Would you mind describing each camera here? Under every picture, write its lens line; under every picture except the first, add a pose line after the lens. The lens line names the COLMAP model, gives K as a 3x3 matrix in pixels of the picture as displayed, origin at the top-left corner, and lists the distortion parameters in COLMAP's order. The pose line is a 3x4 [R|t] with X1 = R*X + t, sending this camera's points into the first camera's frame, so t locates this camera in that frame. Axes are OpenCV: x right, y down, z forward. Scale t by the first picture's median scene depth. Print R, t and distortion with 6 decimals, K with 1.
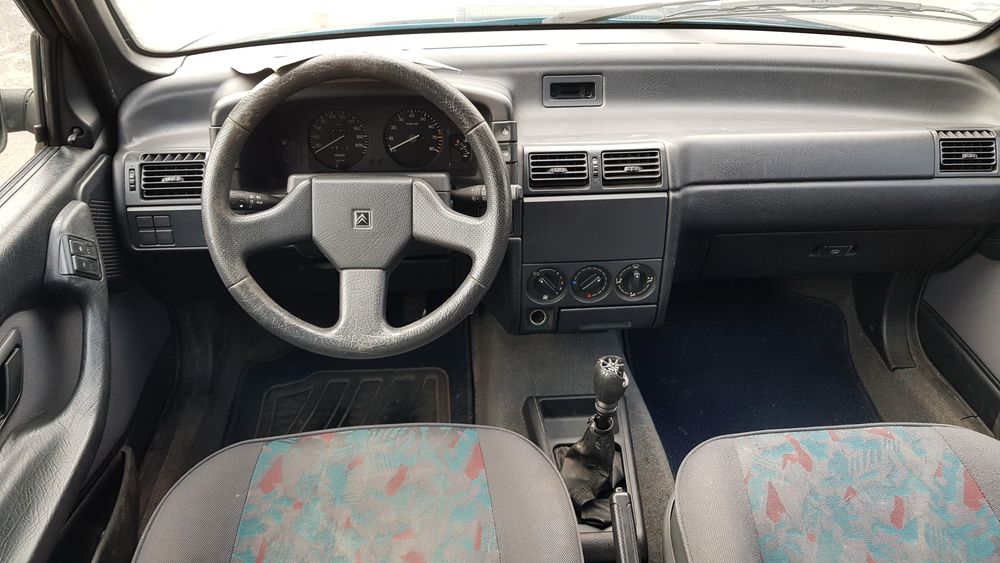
lens RADIAL K [[868.2, 0, 483.5], [0, 868.2, 279.2], [0, 0, 1]] dist [0.087568, -0.190158]
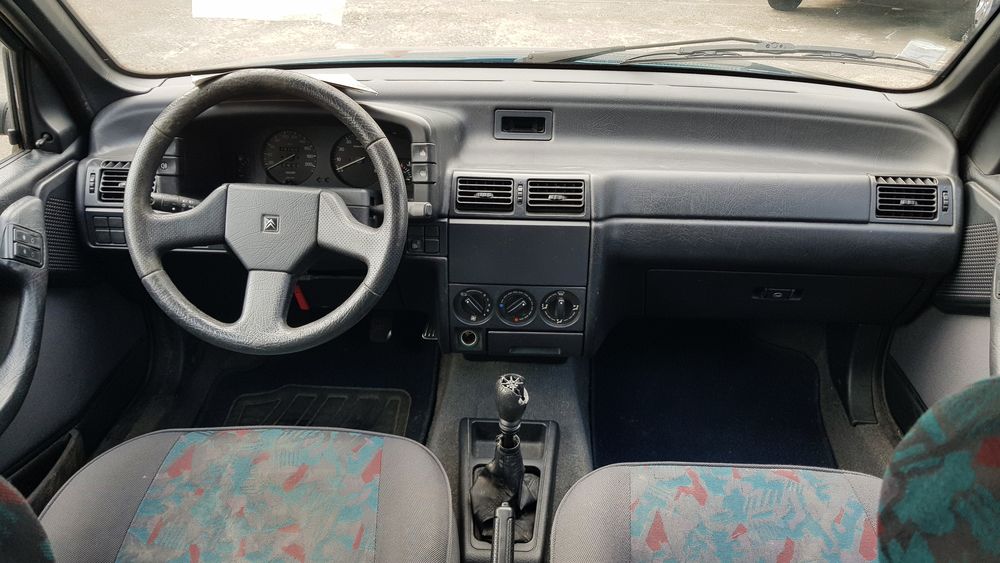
lens RADIAL K [[868.2, 0, 483.5], [0, 868.2, 279.2], [0, 0, 1]] dist [0.087568, -0.190158]
pose [[0.990947, 0.059992, -0.120104, 0.216908], [-0.067967, 0.995668, -0.063443, 0.041812], [0.115777, 0.071031, 0.990732, -0.025553]]
